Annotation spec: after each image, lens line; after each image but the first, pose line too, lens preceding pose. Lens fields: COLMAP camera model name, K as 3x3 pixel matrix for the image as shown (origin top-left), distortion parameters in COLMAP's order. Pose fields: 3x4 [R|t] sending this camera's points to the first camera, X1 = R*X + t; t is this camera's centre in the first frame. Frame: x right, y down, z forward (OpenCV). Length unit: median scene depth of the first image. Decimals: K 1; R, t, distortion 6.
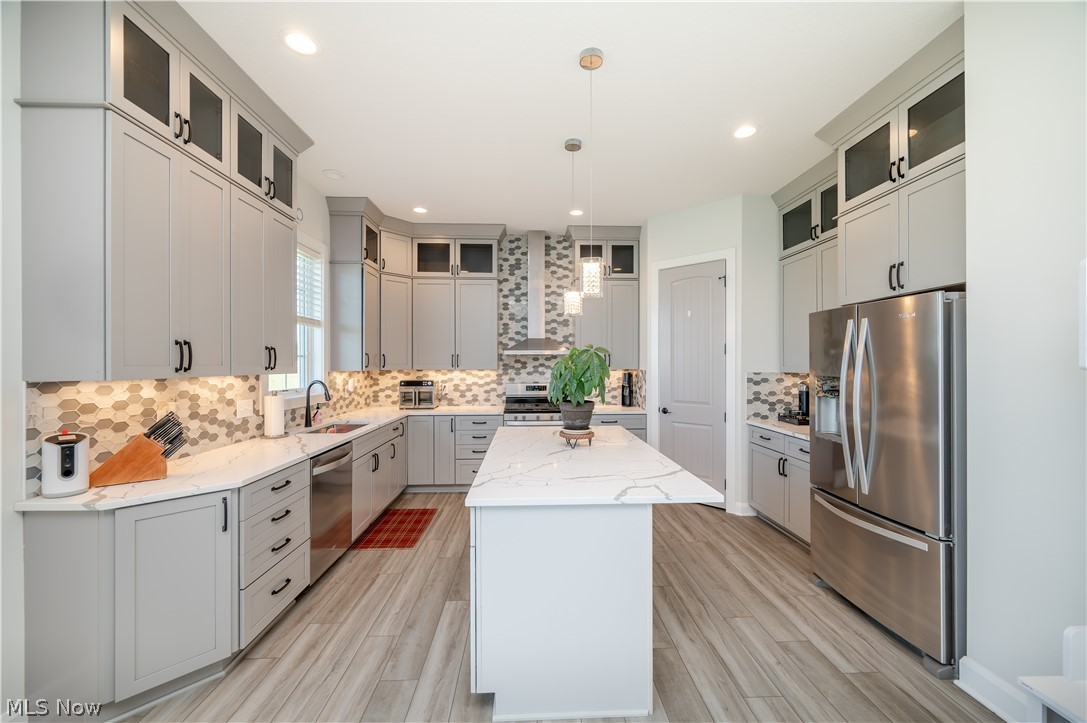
lens RADIAL K [[427.1, 0, 545.8], [0, 427.1, 363.1], [0, 0, 1]] dist [-0.000053, -0.000439]
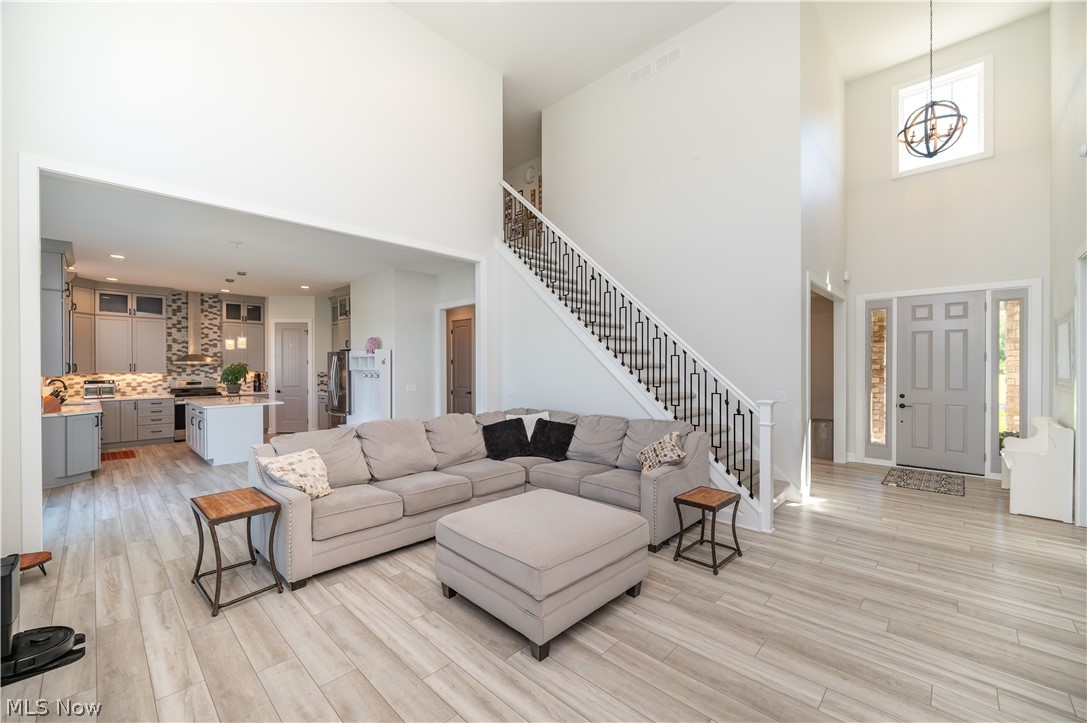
lens RADIAL K [[433.5, 0, 546.6], [0, 433.5, 366.0], [0, 0, 1]] dist [-0.000345, -0.000360]
pose [[0.717551, -0.002367, 0.696502, -0.241651], [0.001072, 0.999997, 0.002294, -0.014274], [-0.696506, -0.000900, 0.717551, -1.357004]]
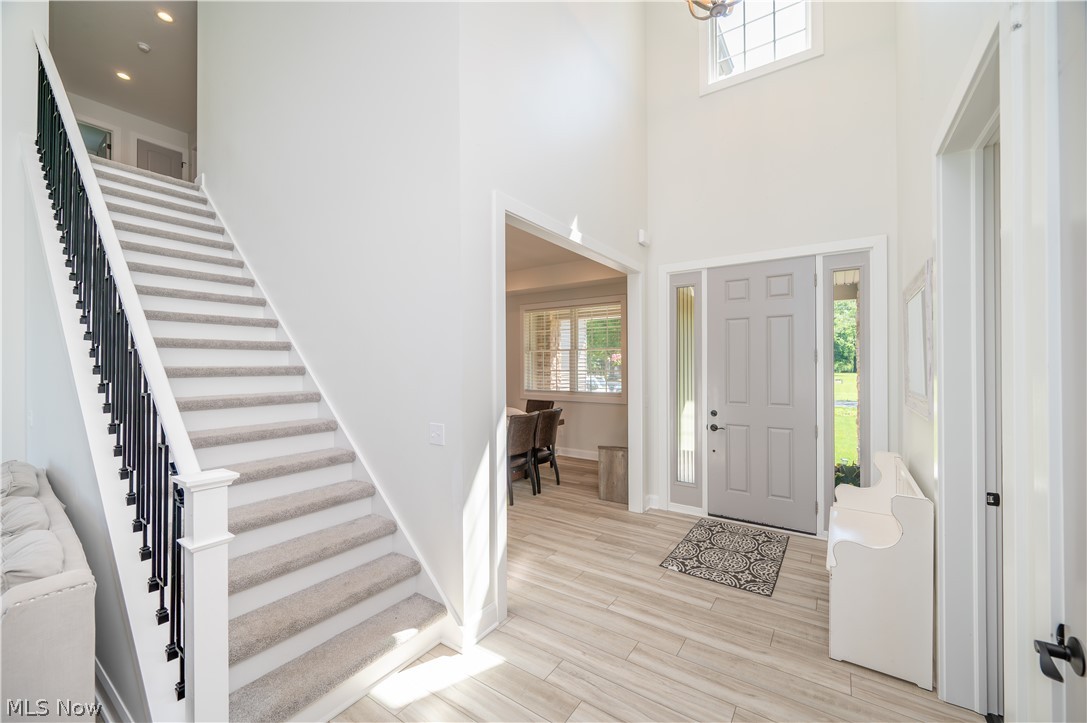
lens RADIAL K [[428.0, 0, 542.7], [0, 428.0, 359.6], [0, 0, 1]] dist [-0.001366, -0.000251]
pose [[0.605119, 0.005062, 0.796119, 0.527730], [0.001905, 0.999968, -0.007807, -0.023014], [-0.796133, 0.006241, 0.605089, -1.417553]]
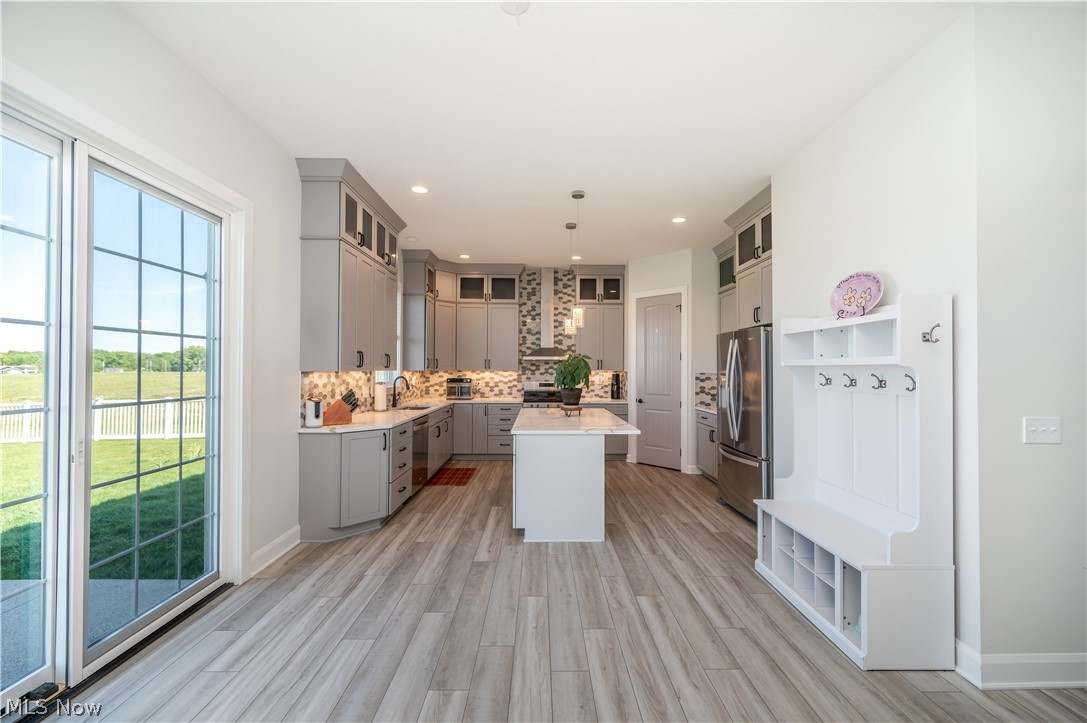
lens RADIAL K [[427.1, 0, 545.8], [0, 427.1, 363.1], [0, 0, 1]] dist [-0.000053, -0.000439]
pose [[0.999637, 0.005149, -0.026440, 0.010131], [-0.005493, 0.999901, -0.012966, 0.008742], [0.026371, 0.013107, 0.999566, -0.369817]]
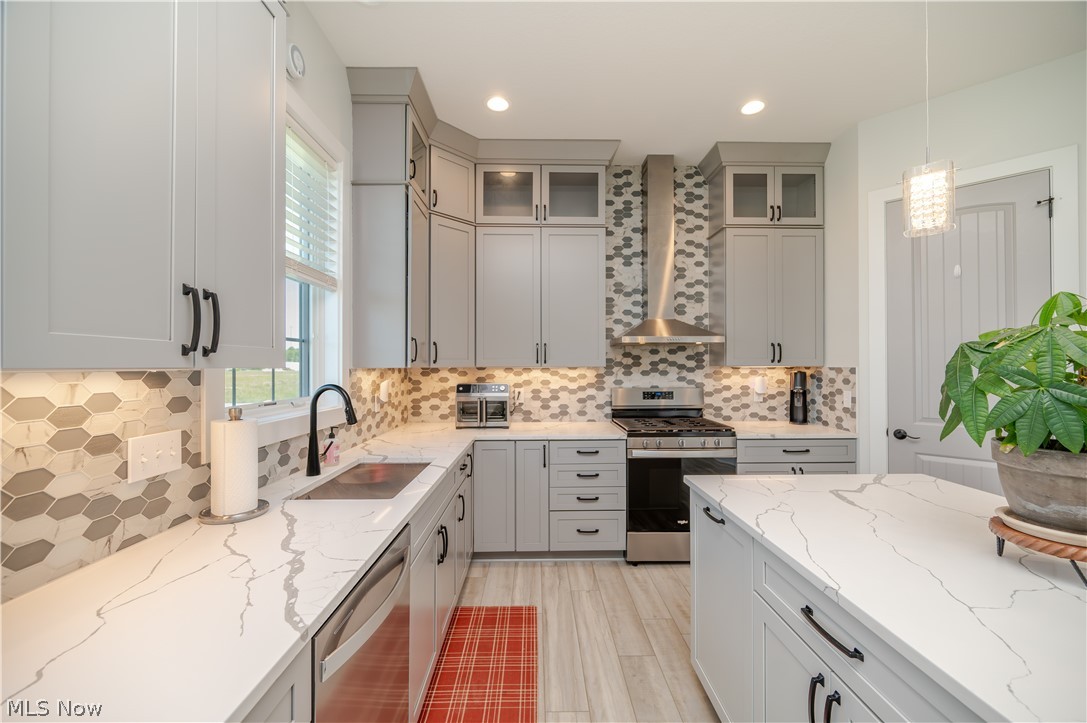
lens RADIAL K [[427.1, 0, 545.8], [0, 427.1, 363.1], [0, 0, 1]] dist [-0.000053, -0.000439]
pose [[0.999804, -0.000768, -0.019801, -0.202613], [0.000663, 0.999986, -0.005302, 0.013568], [0.019805, 0.005287, 0.999790, 0.373769]]
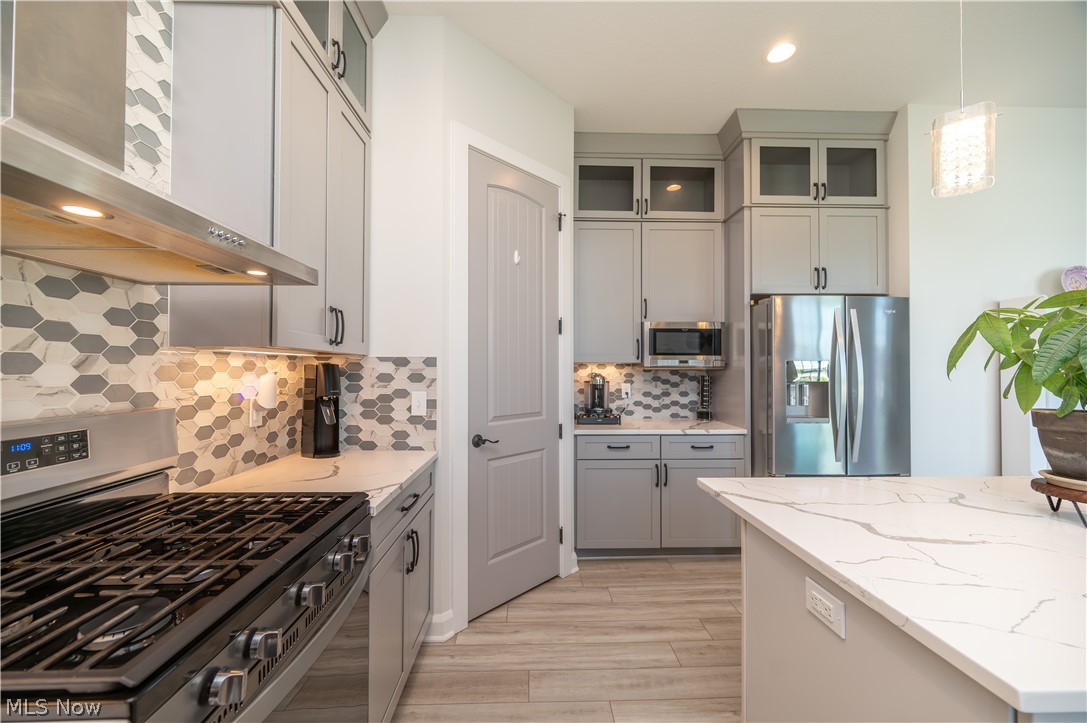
lens RADIAL K [[427.1, 0, 545.8], [0, 427.1, 363.1], [0, 0, 1]] dist [-0.000053, -0.000439]
pose [[0.011489, 0.014836, 0.999824, -0.200441], [-0.002370, 0.999888, -0.014809, 0.029193], [-0.999931, -0.002199, 0.011523, 0.886871]]
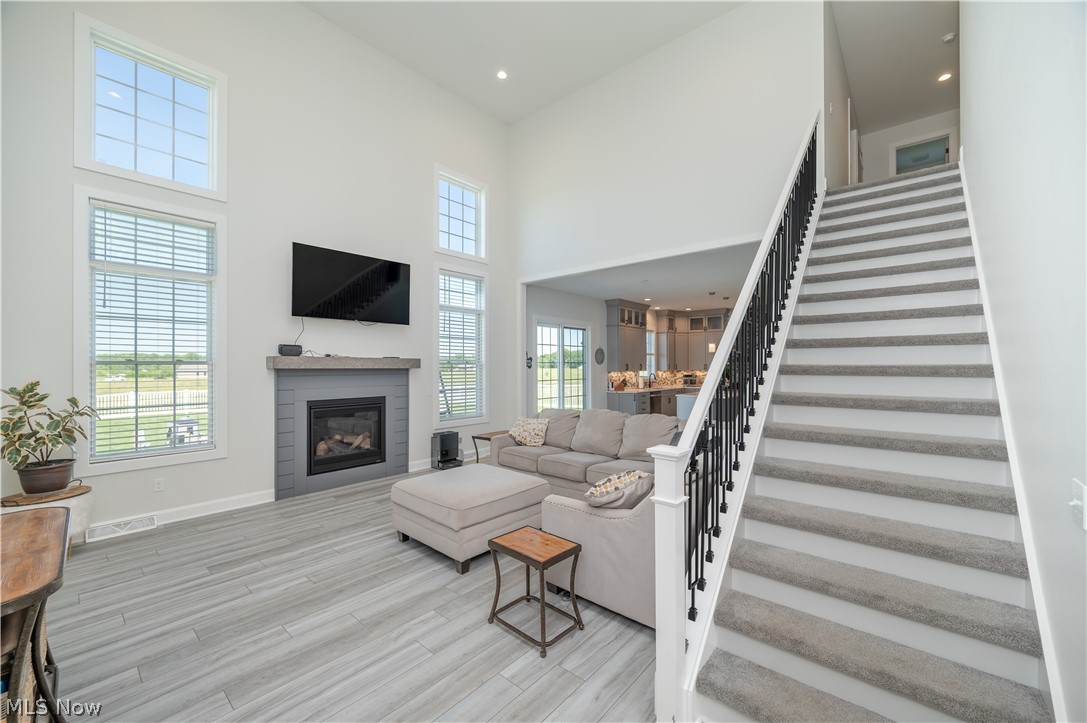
lens RADIAL K [[427.1, 0, 545.8], [0, 427.1, 363.1], [0, 0, 1]] dist [-0.000053, -0.000439]
pose [[0.729385, -0.002565, -0.684098, 0.801919], [0.000322, 0.999994, -0.003406, -0.019457], [0.684103, 0.002264, 0.729382, -1.406988]]
